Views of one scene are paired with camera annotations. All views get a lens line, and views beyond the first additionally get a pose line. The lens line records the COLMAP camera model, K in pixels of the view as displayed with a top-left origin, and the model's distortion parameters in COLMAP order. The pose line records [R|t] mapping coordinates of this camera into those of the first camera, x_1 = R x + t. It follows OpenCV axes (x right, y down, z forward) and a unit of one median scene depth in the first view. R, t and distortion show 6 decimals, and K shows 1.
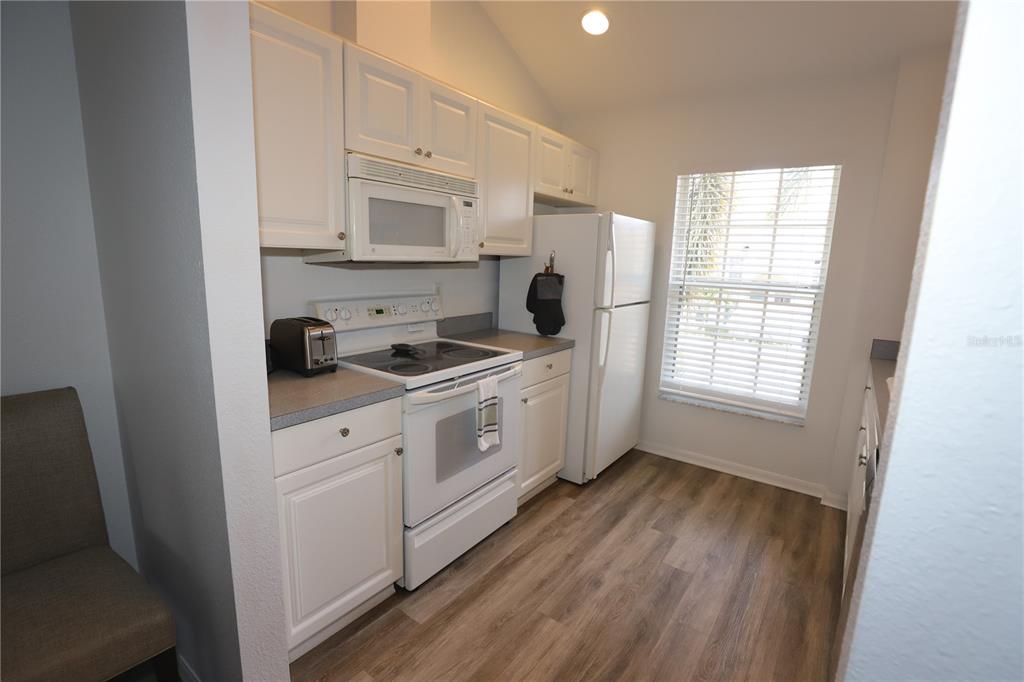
lens RADIAL K [[468.1, 0, 512.3], [0, 468.1, 342.1], [0, 0, 1]] dist [-0.000184, -0.000004]
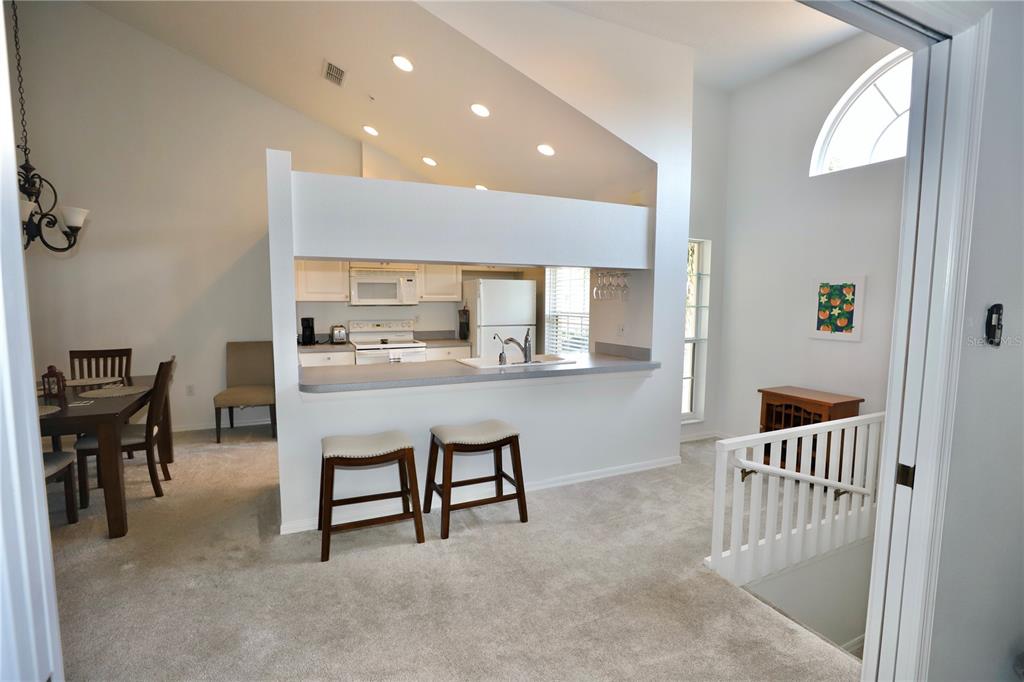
lens RADIAL K [[468.1, 0, 511.8], [0, 468.1, 341.9], [0, 0, 1]] dist [-0.000184, -0.000004]
pose [[0.879210, 0.015755, -0.476174, 1.496915], [-0.061164, 0.994915, -0.080017, 0.173689], [0.472492, 0.099477, 0.875703, -0.802102]]
